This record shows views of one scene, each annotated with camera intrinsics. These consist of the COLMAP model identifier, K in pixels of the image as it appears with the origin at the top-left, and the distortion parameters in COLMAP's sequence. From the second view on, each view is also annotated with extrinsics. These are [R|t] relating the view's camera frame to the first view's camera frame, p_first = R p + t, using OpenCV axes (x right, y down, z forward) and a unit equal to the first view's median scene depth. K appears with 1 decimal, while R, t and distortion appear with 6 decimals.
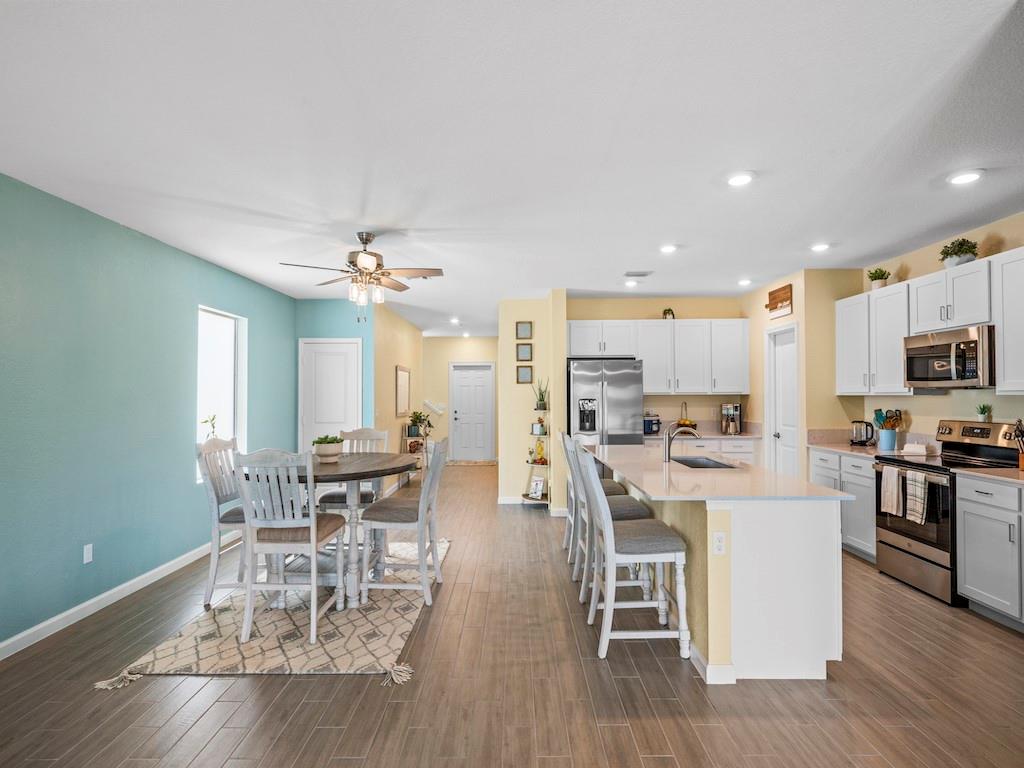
lens RADIAL K [[502.1, 0, 510.5], [0, 502.1, 389.7], [0, 0, 1]] dist [-0.001564, 0.000229]
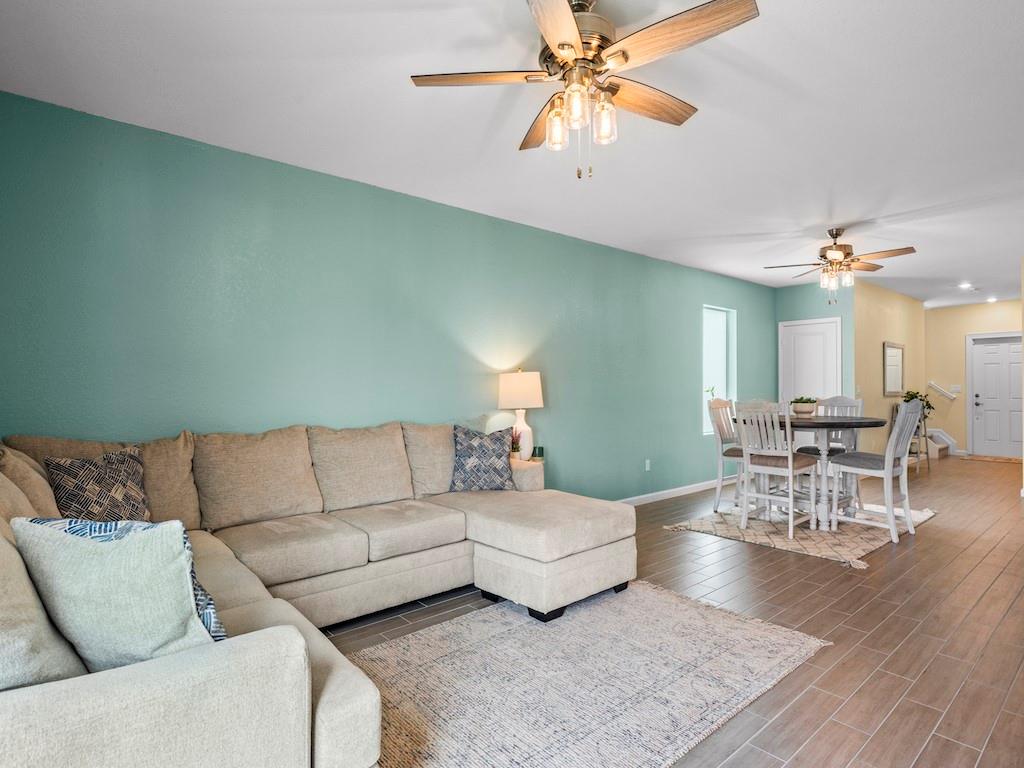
lens RADIAL K [[554.1, 0, 512.0], [0, 554.1, 384.0], [0, 0, 1]] dist [0.003023, -0.000232]
pose [[0.661301, -0.003533, -0.750112, 0.148888], [0.008356, 0.999962, 0.002656, 0.036144], [0.750074, -0.008024, 0.661305, -0.352643]]
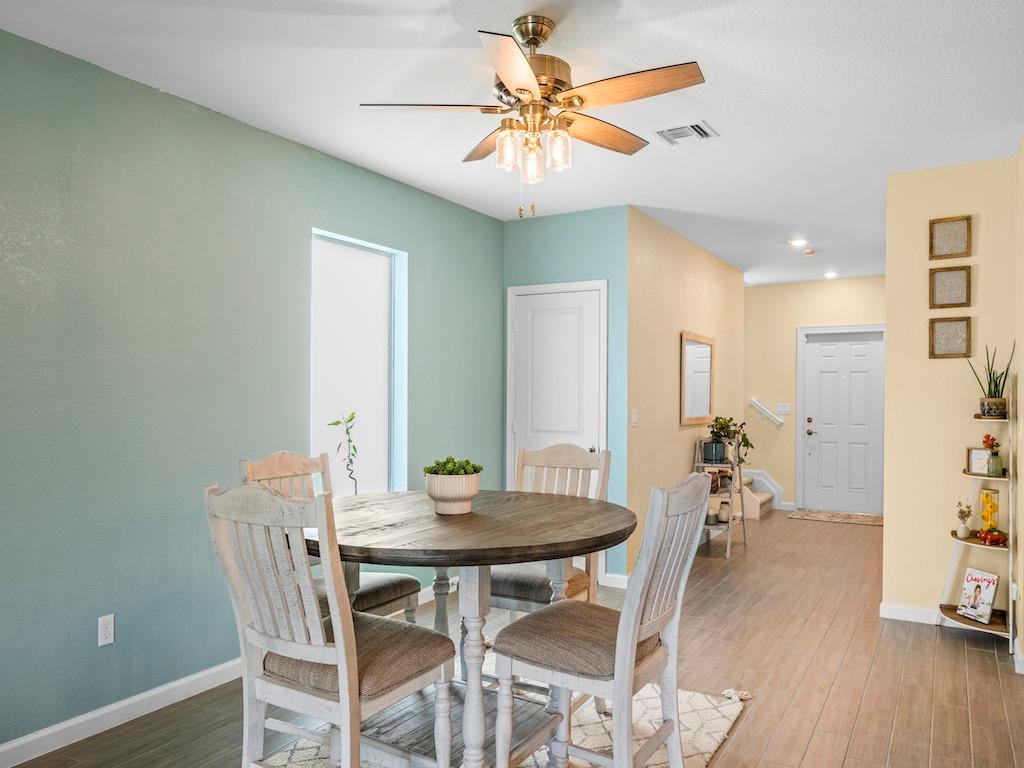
lens RADIAL K [[751.7, 0, 507.8], [0, 751.7, 401.5], [0, 0, 1]] dist [0.000354, -0.001784]
pose [[0.866347, 0.011732, -0.499305, 0.029159], [-0.001417, 0.999778, 0.021034, 0.017180], [0.499441, -0.017516, 0.866171, 0.303136]]
